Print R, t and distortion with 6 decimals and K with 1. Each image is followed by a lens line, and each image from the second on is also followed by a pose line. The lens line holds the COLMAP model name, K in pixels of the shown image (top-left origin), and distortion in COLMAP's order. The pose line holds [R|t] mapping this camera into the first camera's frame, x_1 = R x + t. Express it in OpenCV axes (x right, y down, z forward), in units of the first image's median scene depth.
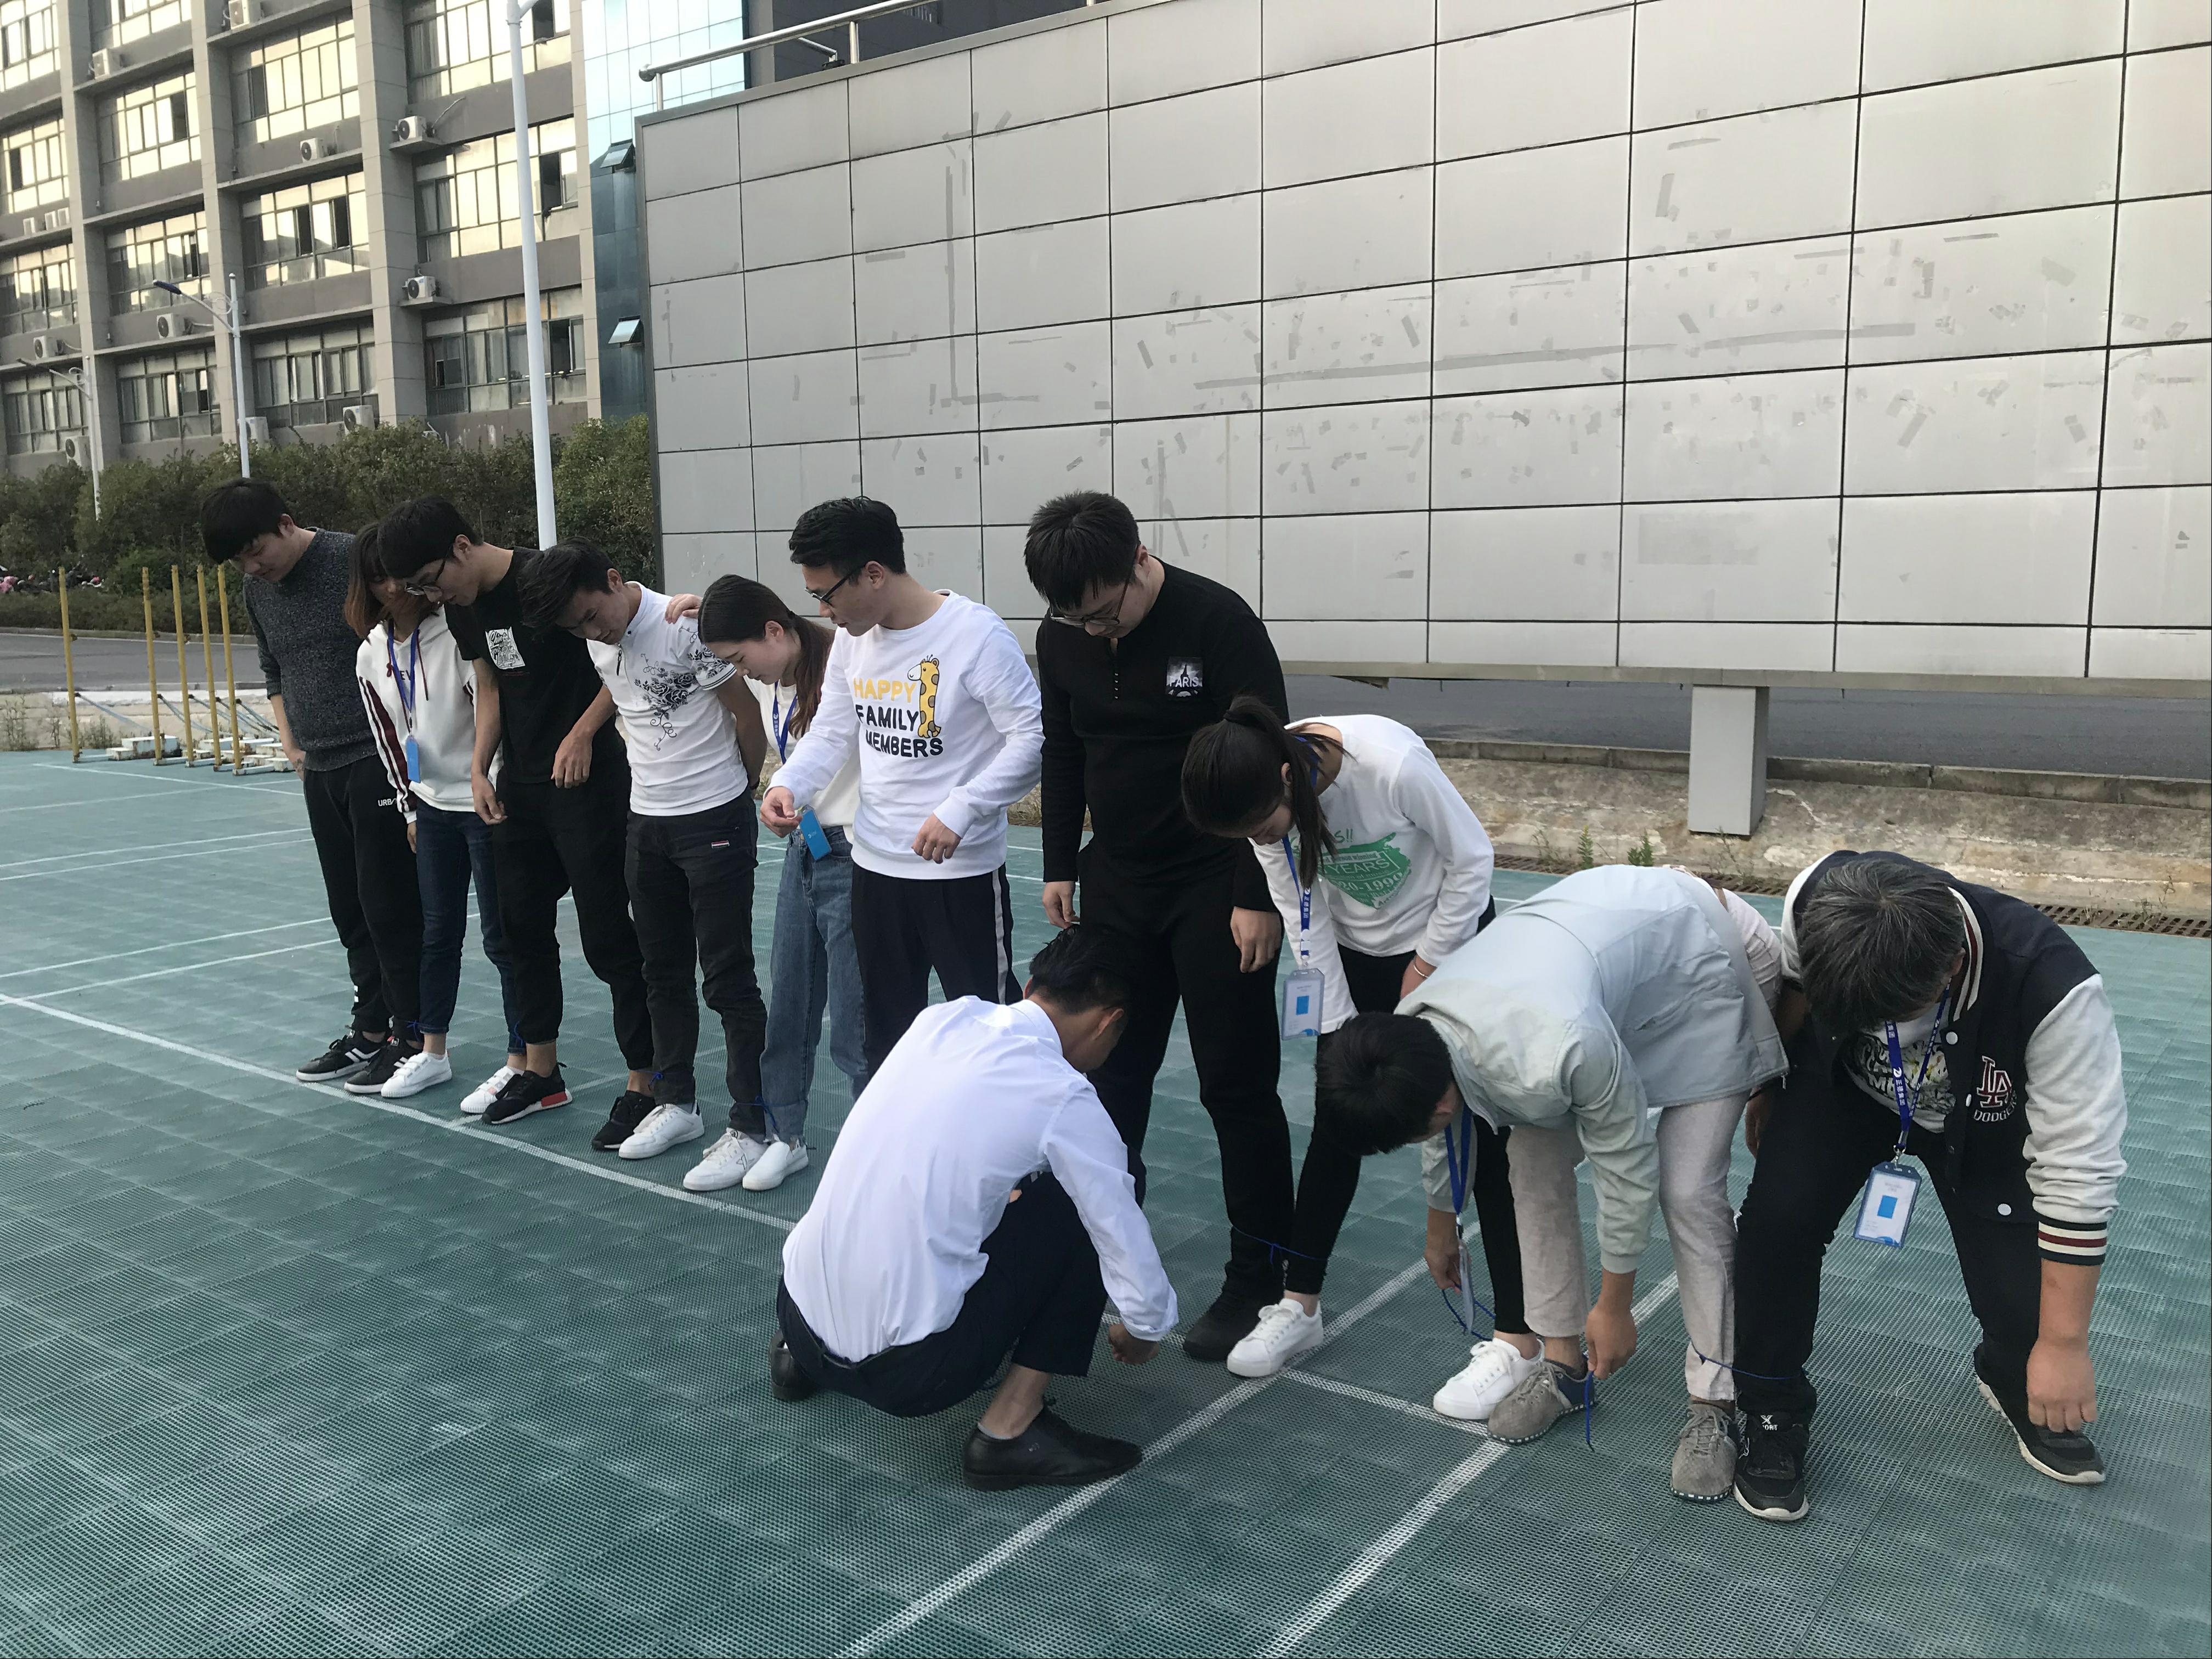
lens RADIAL K [[1810.8, 0, 1106.0], [0, 1810.8, 829.5], [0, 0, 1]] dist [0.010648, 0.014745]
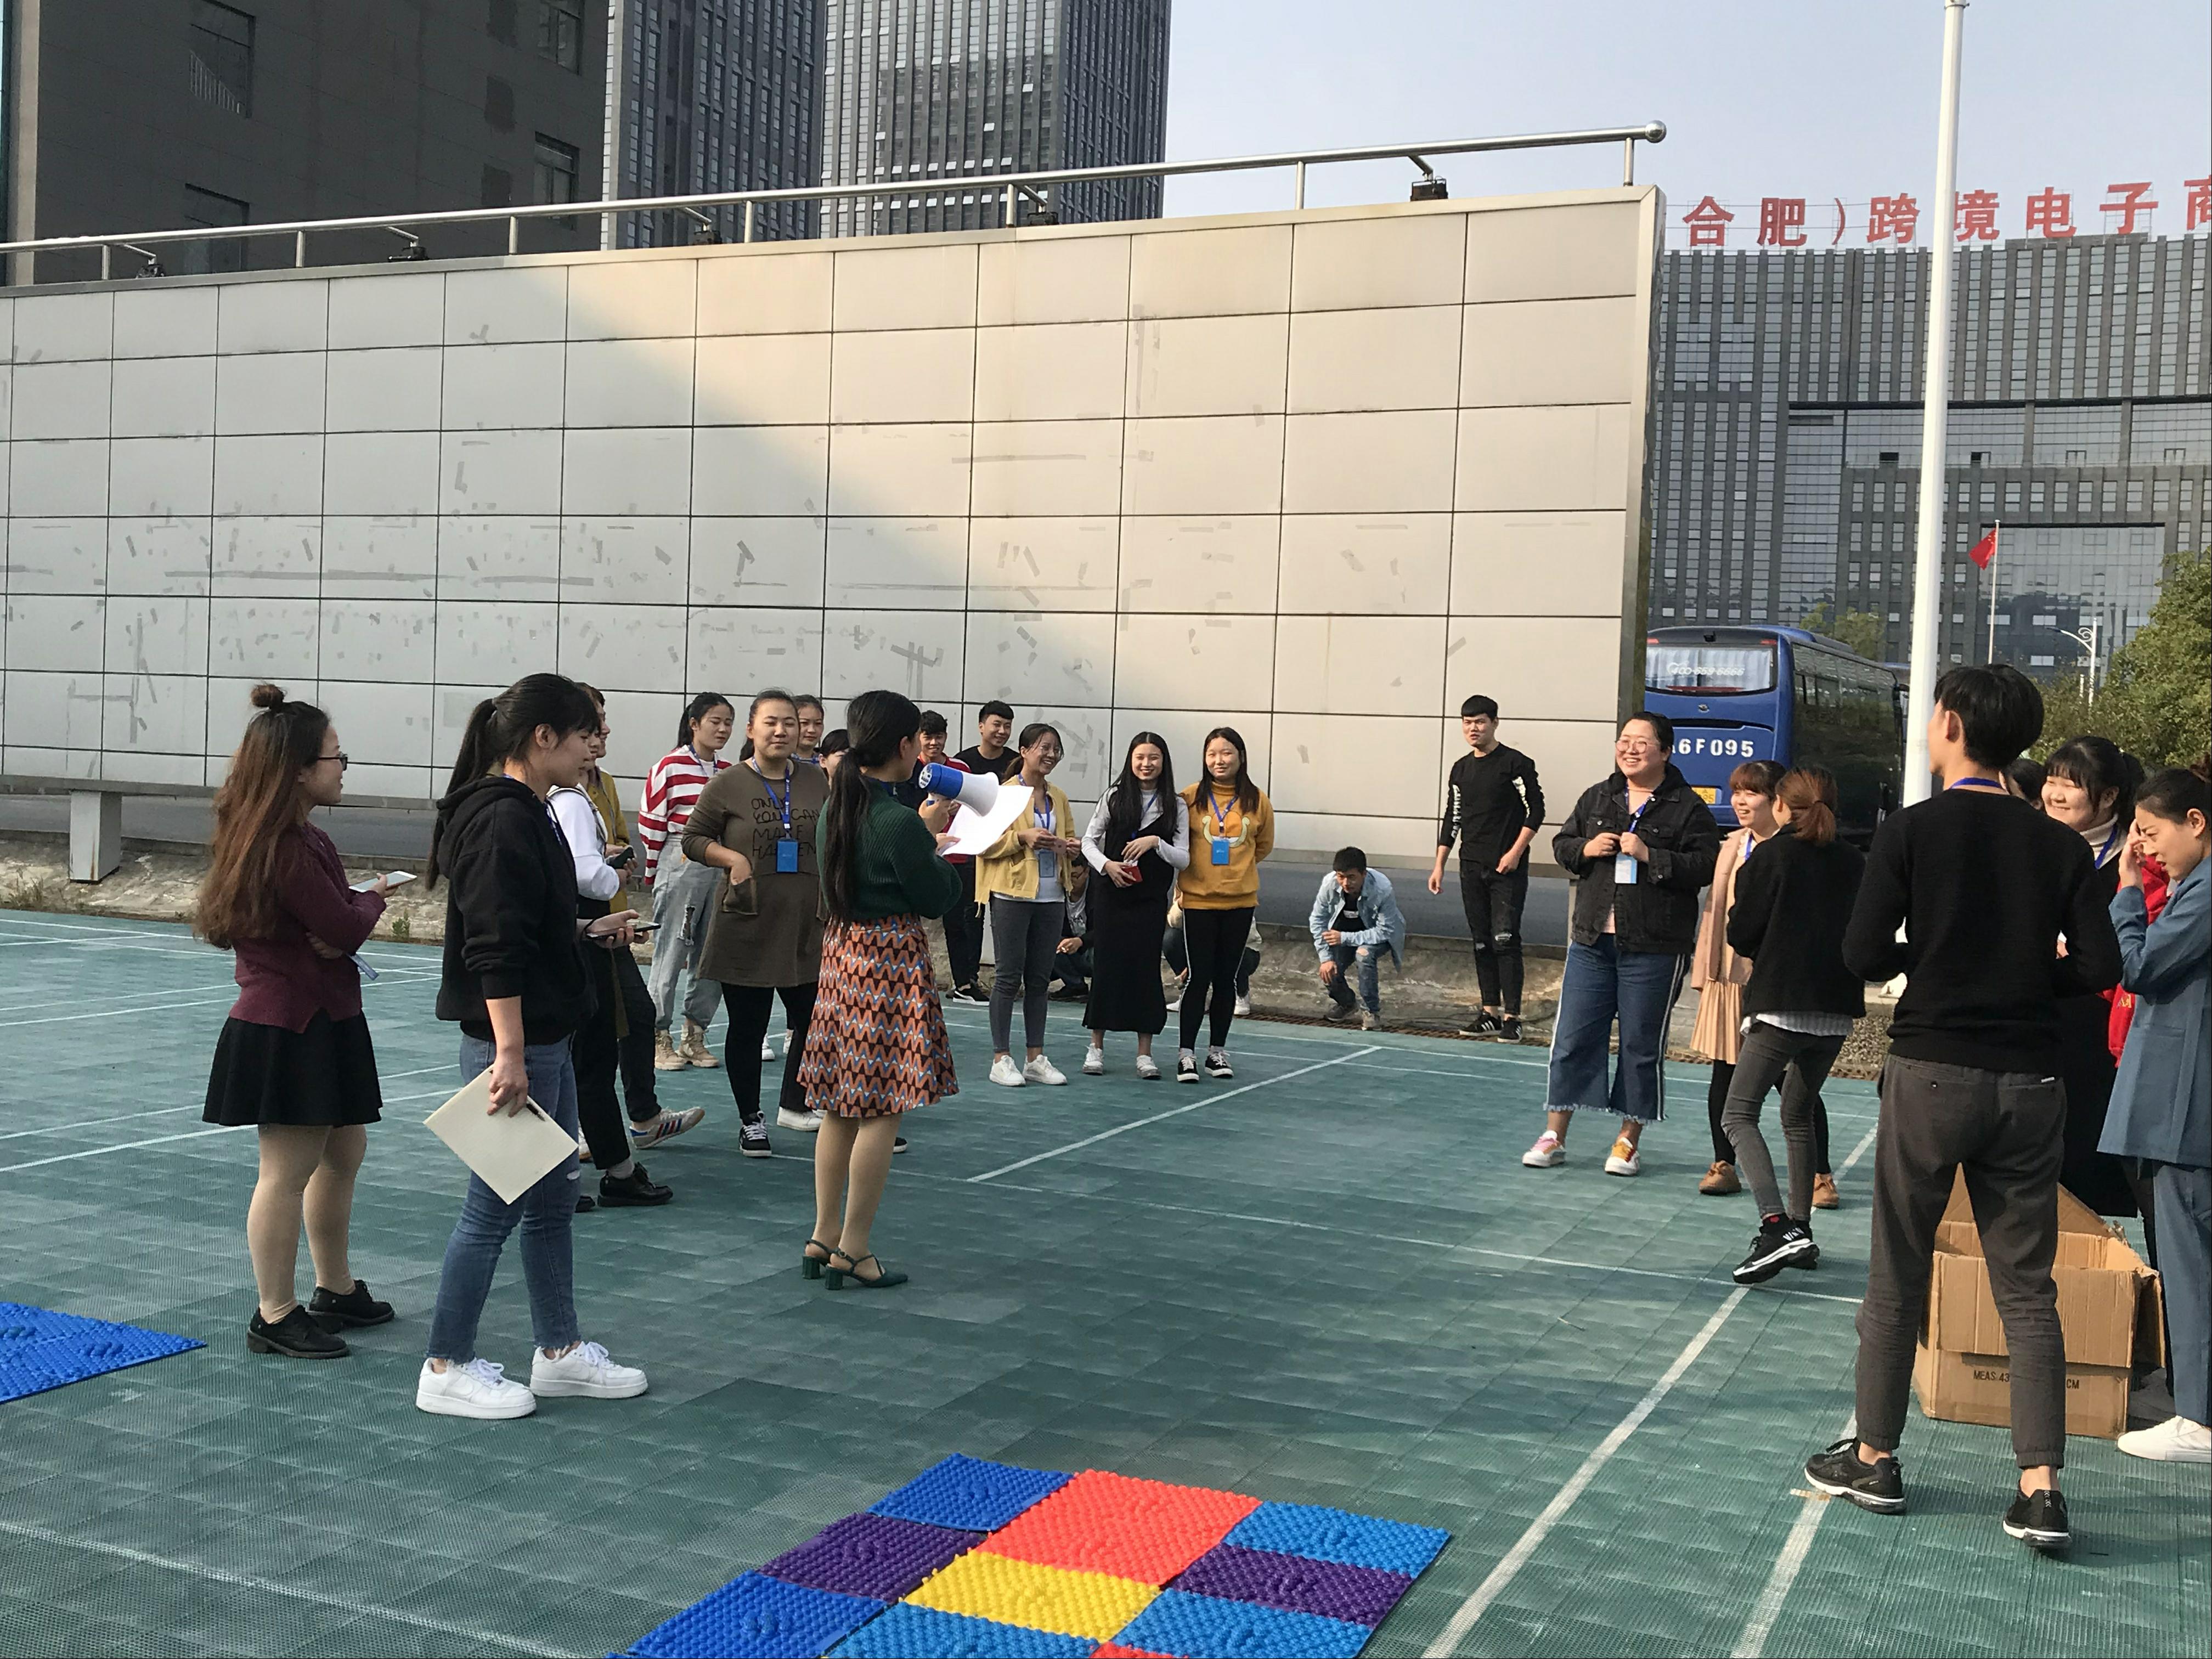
lens RADIAL K [[2282.0, 0, 1106.0], [0, 2282.0, 829.5], [0, 0, 1]] dist [0.015443, 0.015262]
pose [[0.978468, 0.042923, 0.201885, 0.430473], [-0.023928, 0.995131, -0.095608, 0.088554], [-0.205006, 0.088719, 0.974732, -0.810871]]
